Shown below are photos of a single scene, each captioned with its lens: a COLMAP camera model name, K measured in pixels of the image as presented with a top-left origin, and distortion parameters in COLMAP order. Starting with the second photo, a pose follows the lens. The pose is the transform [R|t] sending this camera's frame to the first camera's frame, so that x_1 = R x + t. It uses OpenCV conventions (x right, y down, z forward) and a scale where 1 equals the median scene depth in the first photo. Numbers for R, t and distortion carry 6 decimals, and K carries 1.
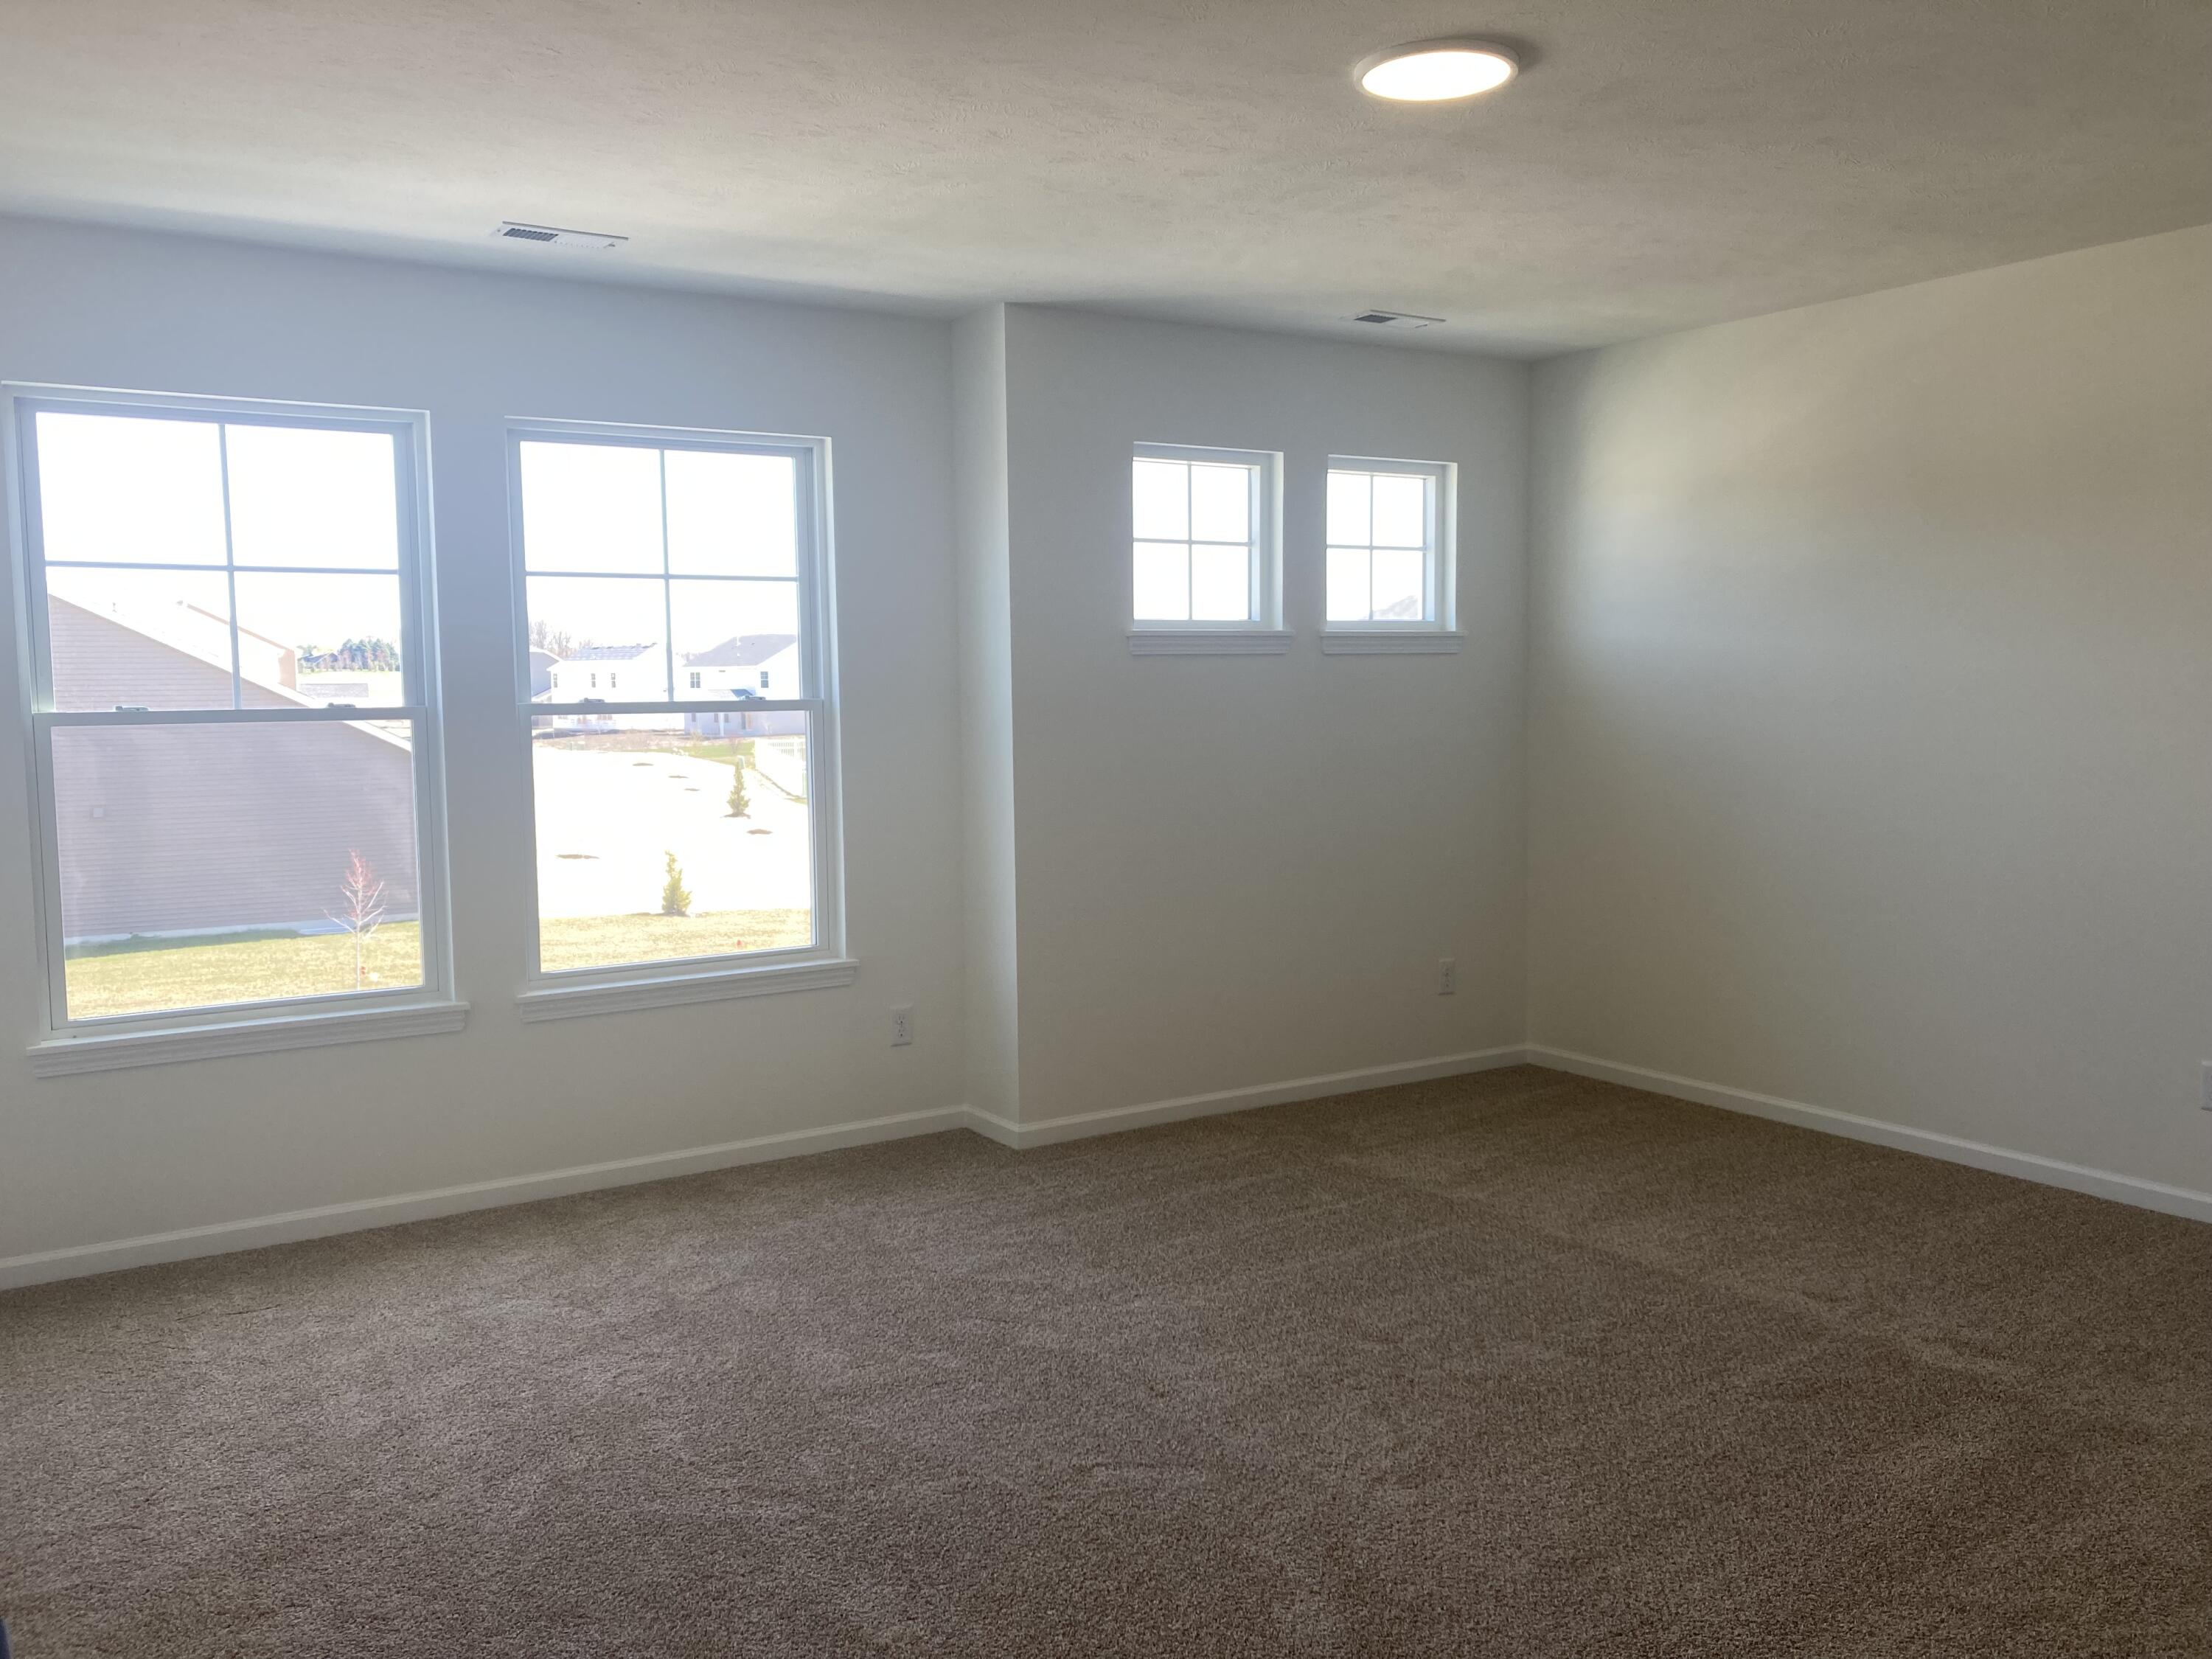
lens RADIAL K [[1499.7, 0, 968.8], [0, 1499.7, 780.7], [0, 0, 1]] dist [-0.000856, -0.000430]
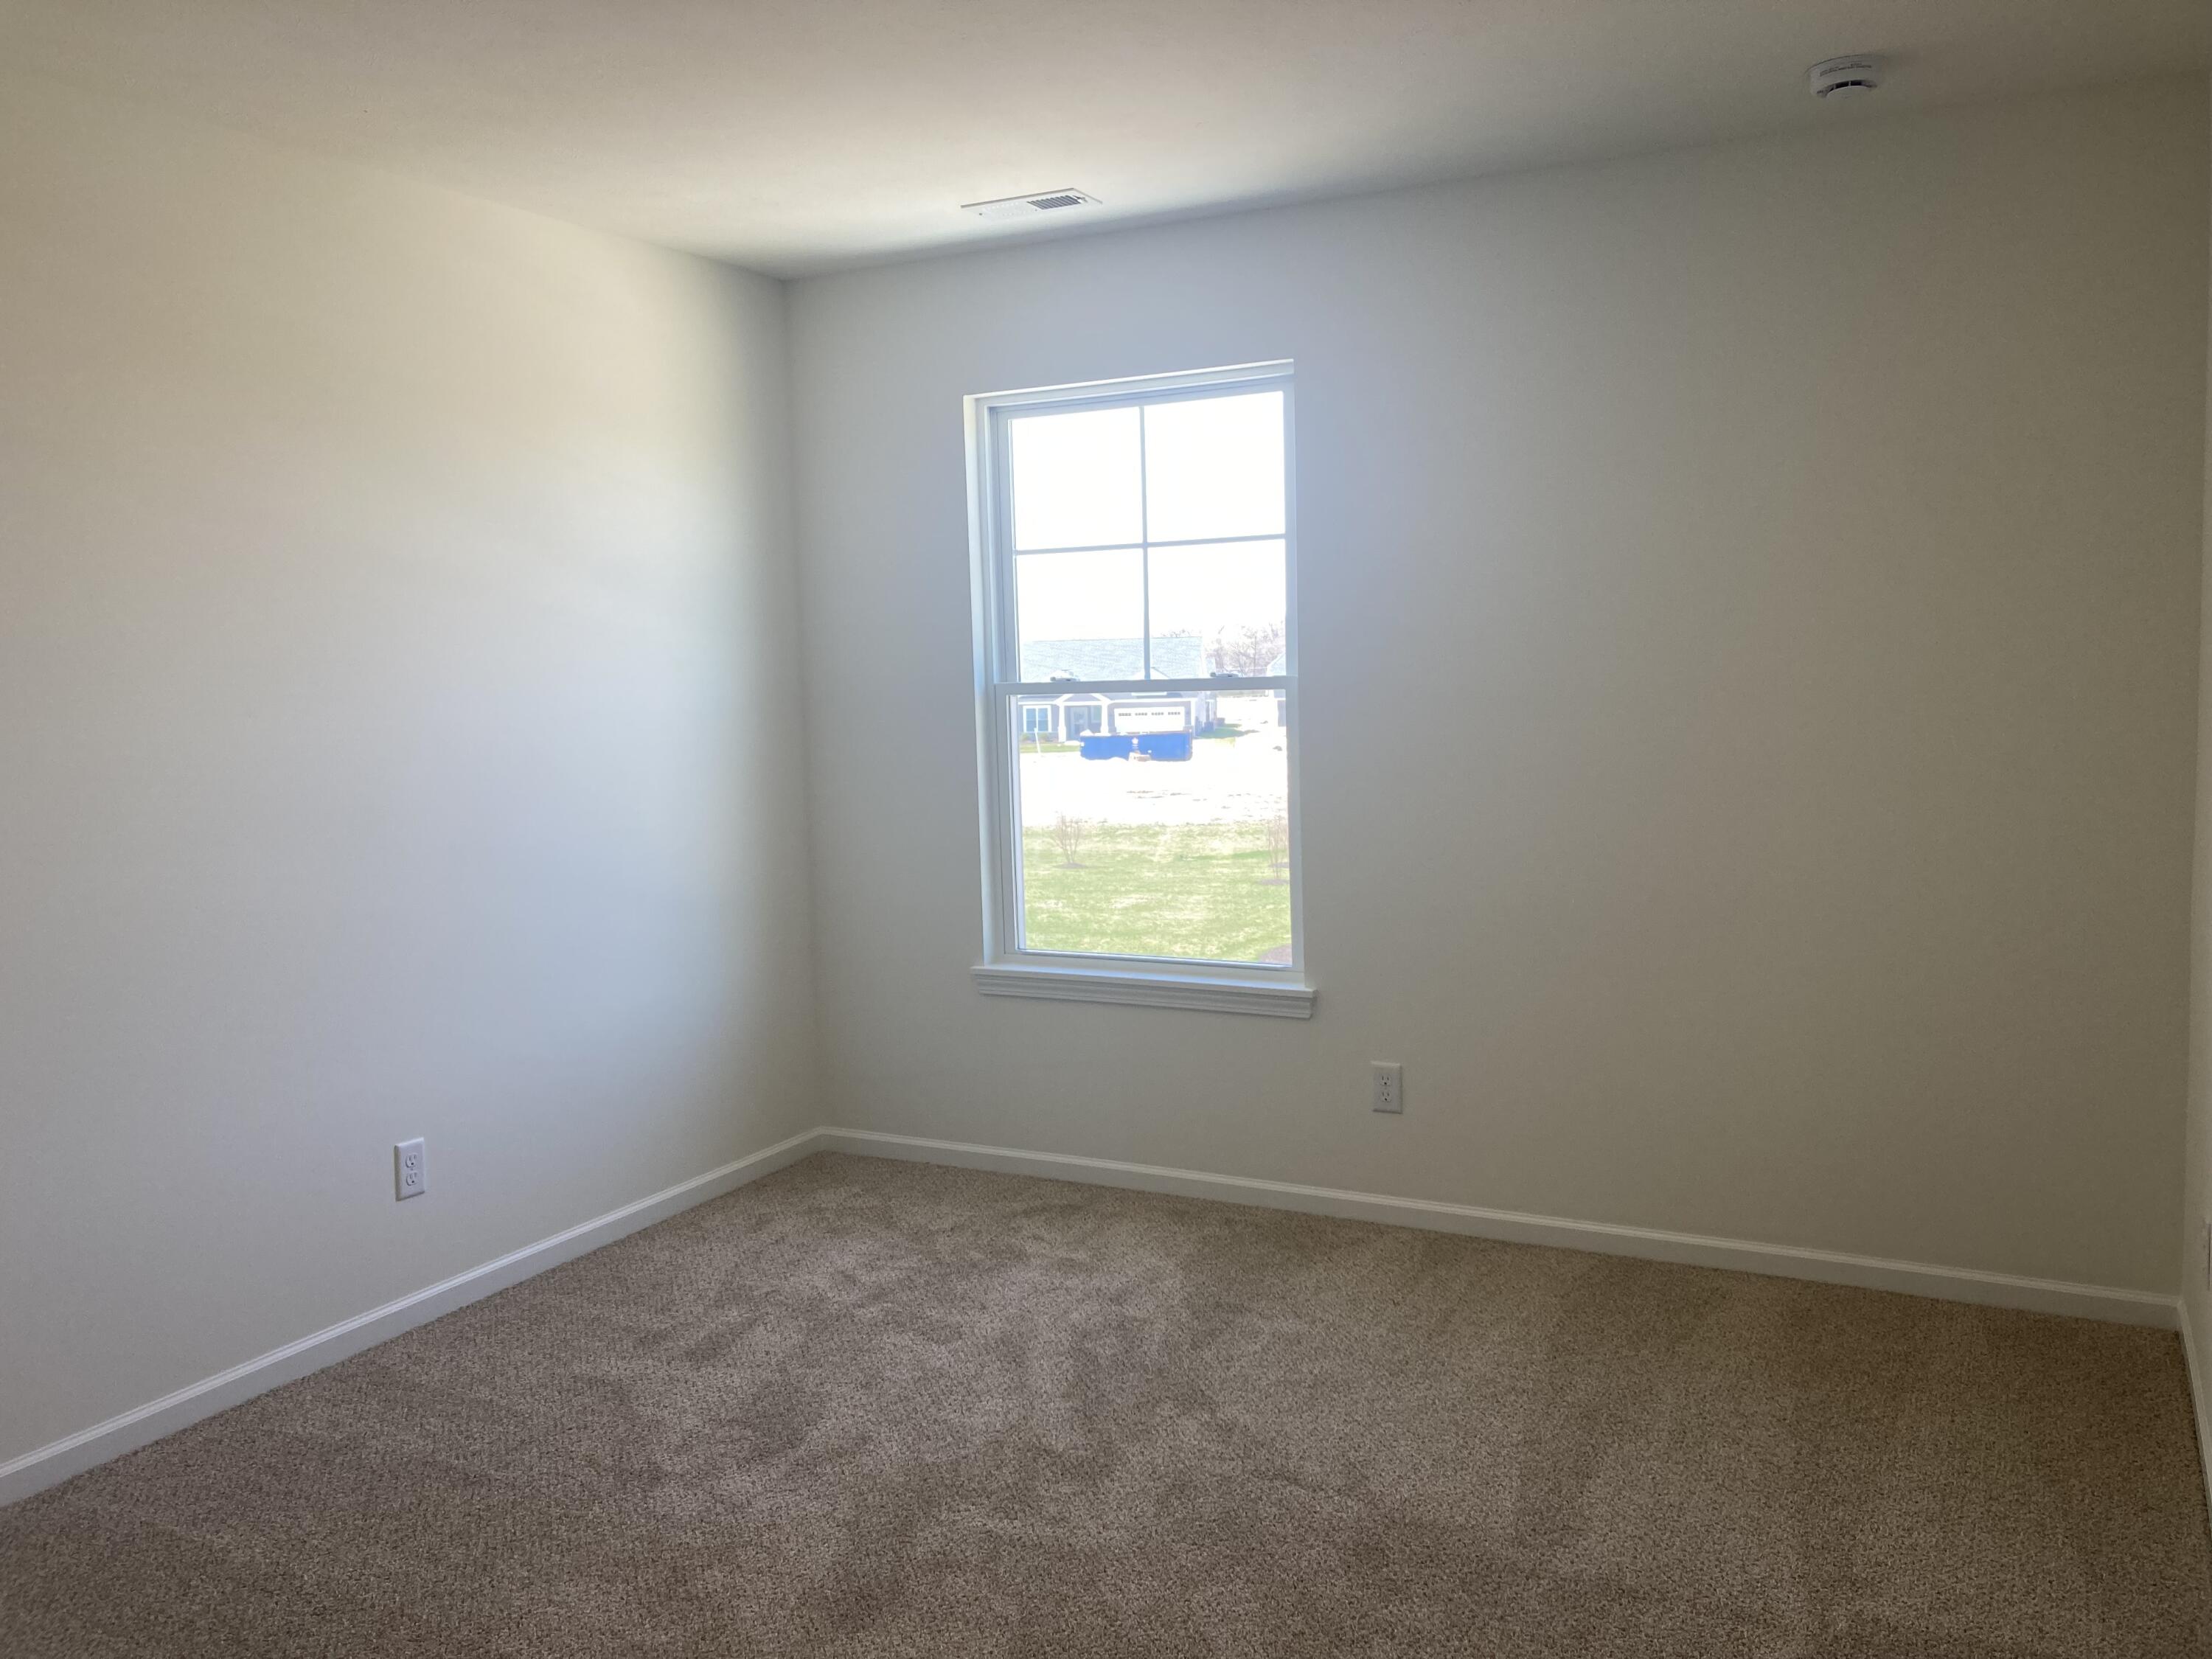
lens RADIAL K [[1842.9, 0, 1106.0], [0, 1842.9, 829.5], [0, 0, 1]] dist [0.077724, -0.002741]
pose [[0.525229, 0.077137, -0.847458, 0.746860], [-0.036577, 0.997009, 0.068081, -0.036908], [0.850174, -0.004760, 0.526480, 0.369044]]
